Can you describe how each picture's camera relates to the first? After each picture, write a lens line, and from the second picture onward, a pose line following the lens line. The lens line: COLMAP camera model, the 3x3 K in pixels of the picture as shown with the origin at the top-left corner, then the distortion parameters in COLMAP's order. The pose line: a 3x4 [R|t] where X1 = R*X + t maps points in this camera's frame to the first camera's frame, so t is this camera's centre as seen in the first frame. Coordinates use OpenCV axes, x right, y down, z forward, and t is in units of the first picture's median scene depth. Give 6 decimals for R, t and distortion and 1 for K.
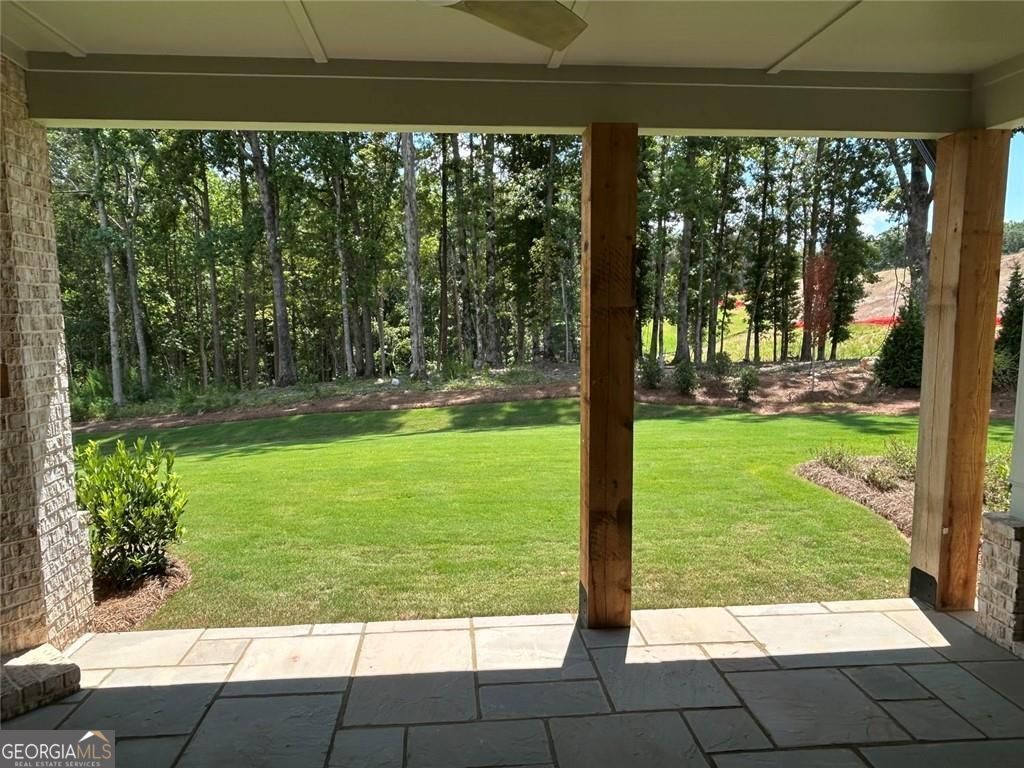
lens RADIAL K [[680.5, 0, 510.0], [0, 680.5, 390.6], [0, 0, 1]] dist [0.029324, -0.071954]
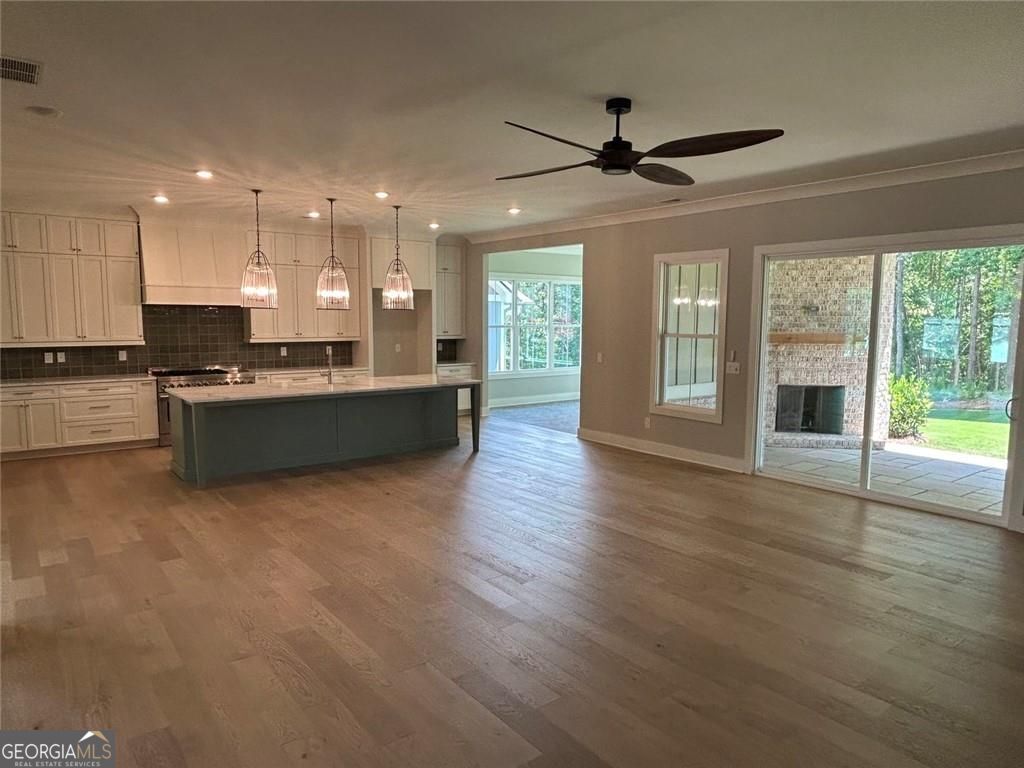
lens RADIAL K [[680.5, 0, 510.0], [0, 680.5, 390.6], [0, 0, 1]] dist [0.029324, -0.071954]
pose [[0.534700, 0.098747, -0.839253, 0.357618], [-0.101429, 0.993469, 0.052270, 0.082546], [0.838933, 0.057176, 0.541224, -0.746705]]
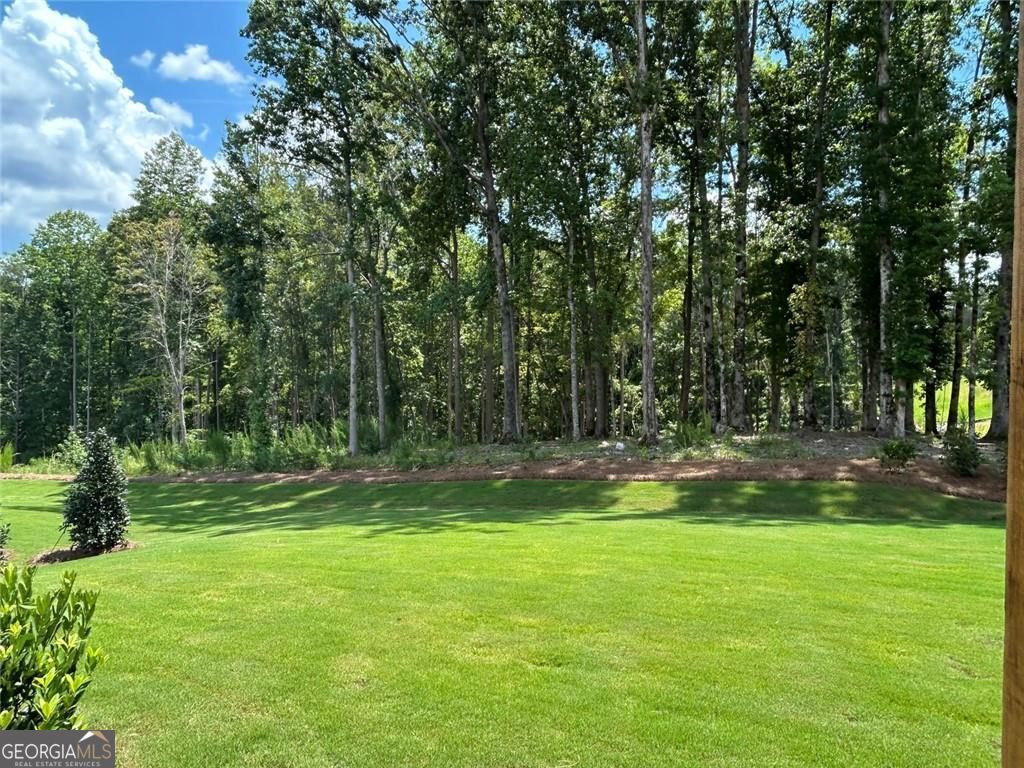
lens RADIAL K [[680.5, 0, 510.0], [0, 680.5, 390.6], [0, 0, 1]] dist [0.029324, -0.071954]
pose [[0.936667, 0.023542, -0.349428, 0.003815], [-0.053019, 0.995771, -0.075032, -0.008036], [0.346184, 0.088806, 0.933954, 0.089851]]
